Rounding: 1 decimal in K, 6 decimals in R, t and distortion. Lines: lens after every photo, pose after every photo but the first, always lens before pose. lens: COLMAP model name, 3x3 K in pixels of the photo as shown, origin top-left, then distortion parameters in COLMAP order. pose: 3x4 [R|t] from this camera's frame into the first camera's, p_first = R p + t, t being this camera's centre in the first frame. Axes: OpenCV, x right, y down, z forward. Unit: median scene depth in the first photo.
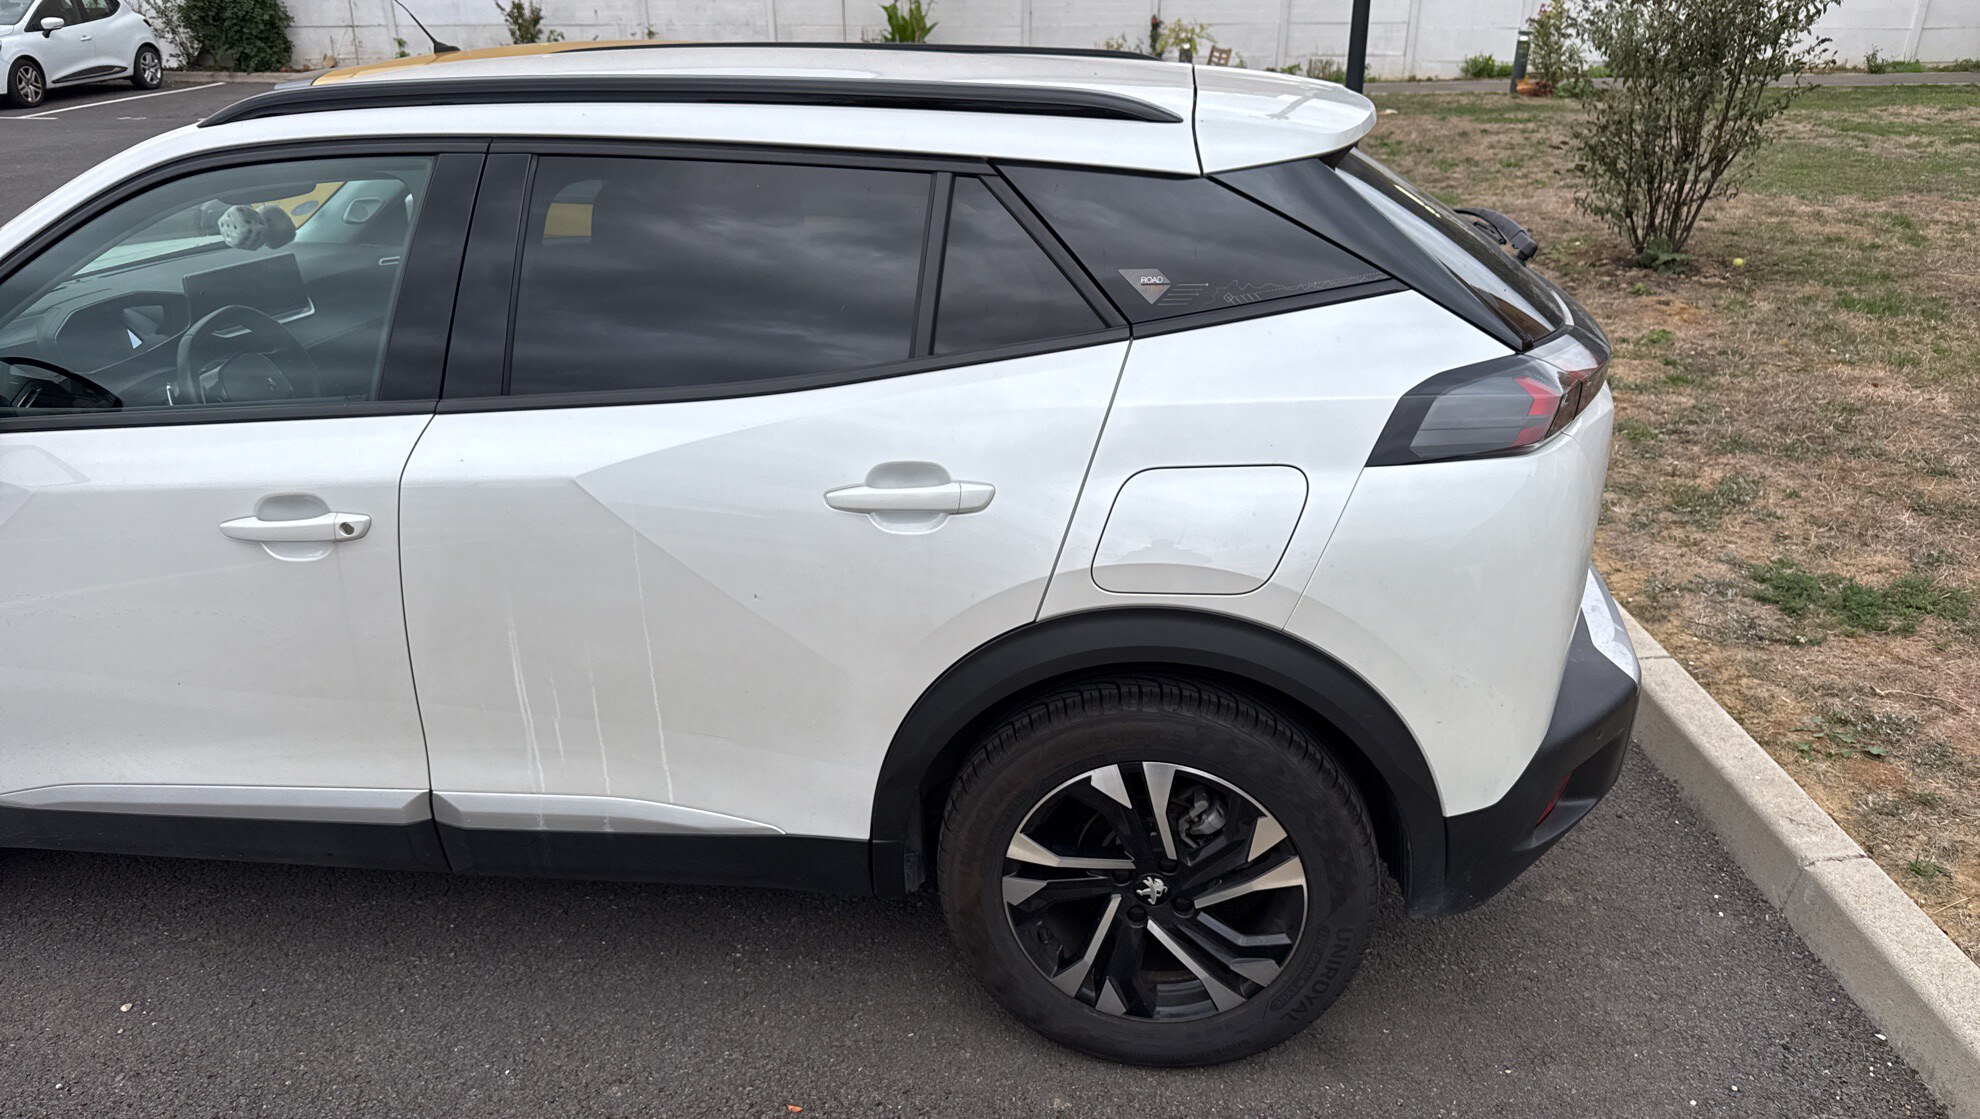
lens RADIAL K [[1401.8, 0, 975.8], [0, 1401.8, 552.1], [0, 0, 1]] dist [0.049002, -0.057825]
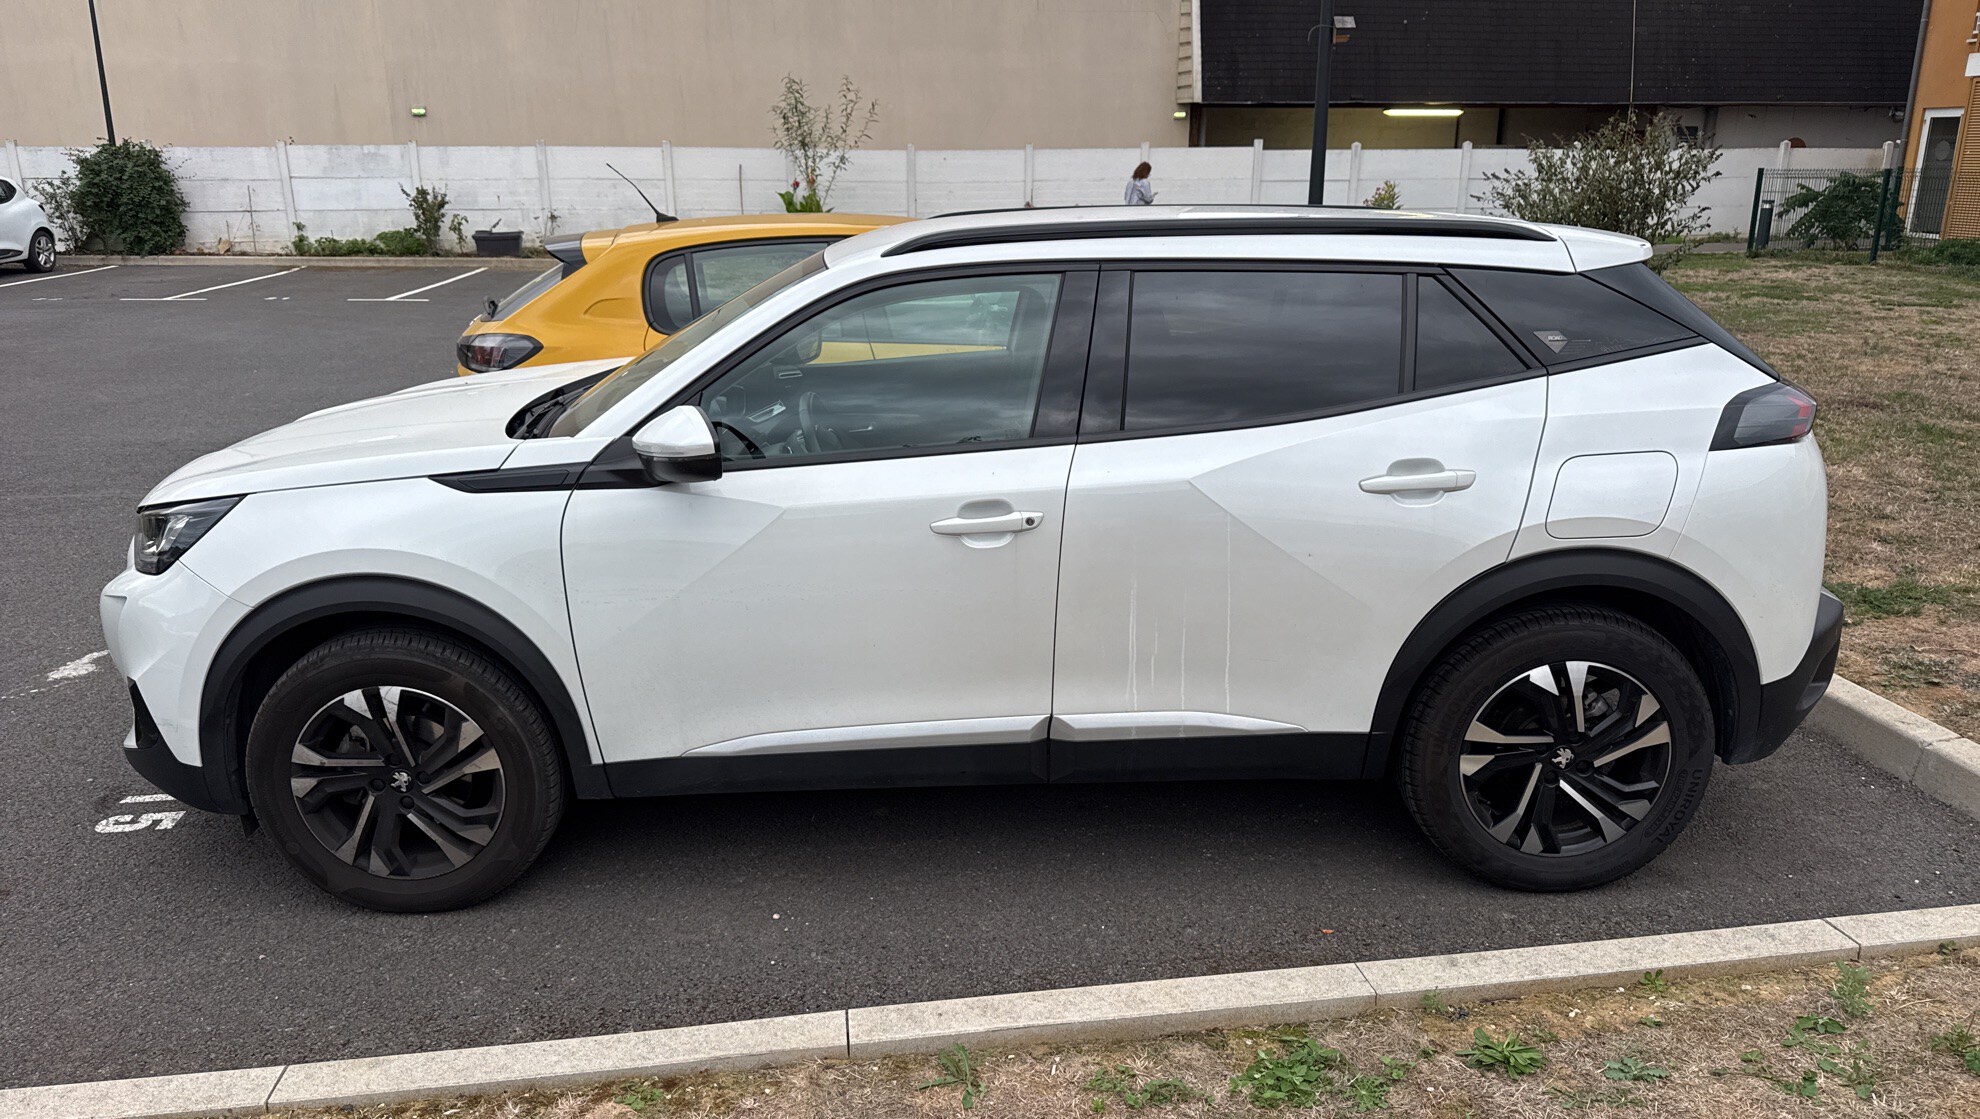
lens RADIAL K [[1401.8, 0, 975.0], [0, 1401.8, 567.2], [0, 0, 1]] dist [0.049002, -0.057825]
pose [[0.990310, -0.037383, 0.133750, -0.663298], [0.051923, 0.992910, -0.106927, 0.171503], [-0.128805, 0.112835, 0.985230, -0.375349]]
